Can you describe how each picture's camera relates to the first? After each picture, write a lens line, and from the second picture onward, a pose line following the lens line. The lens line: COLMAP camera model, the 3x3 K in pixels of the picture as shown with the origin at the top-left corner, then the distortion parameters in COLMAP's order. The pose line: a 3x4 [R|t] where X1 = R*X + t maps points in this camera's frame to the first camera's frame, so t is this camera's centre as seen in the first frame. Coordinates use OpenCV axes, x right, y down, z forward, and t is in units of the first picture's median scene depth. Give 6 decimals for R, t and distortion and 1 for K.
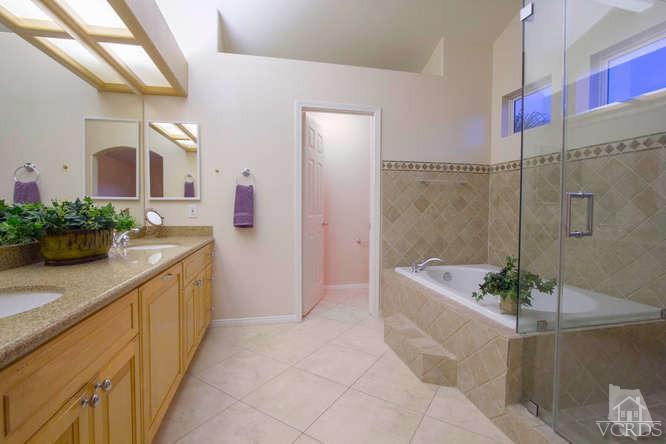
lens RADIAL K [[316.3, 0, 334.4], [0, 316.3, 218.1], [0, 0, 1]] dist [-0.000768, -0.000018]
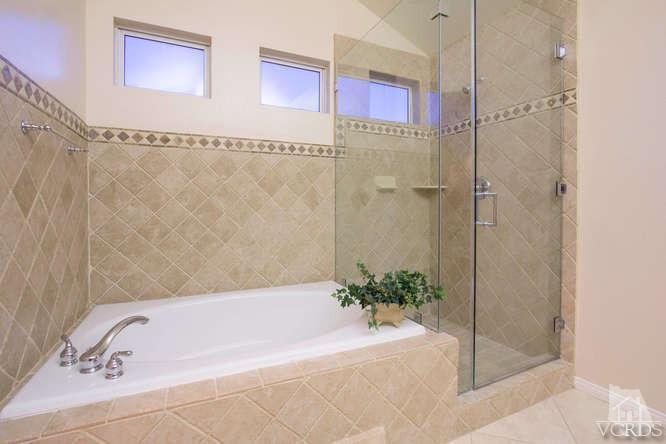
lens RADIAL K [[338.5, 0, 293.6], [0, 338.5, 208.4], [0, 0, 1]] dist [0.000905, 0.000416]
pose [[-0.210434, -0.015494, 0.977485, -0.192678], [0.030809, 0.999273, 0.022471, -0.031460], [-0.977123, 0.034844, -0.209803, 0.943920]]
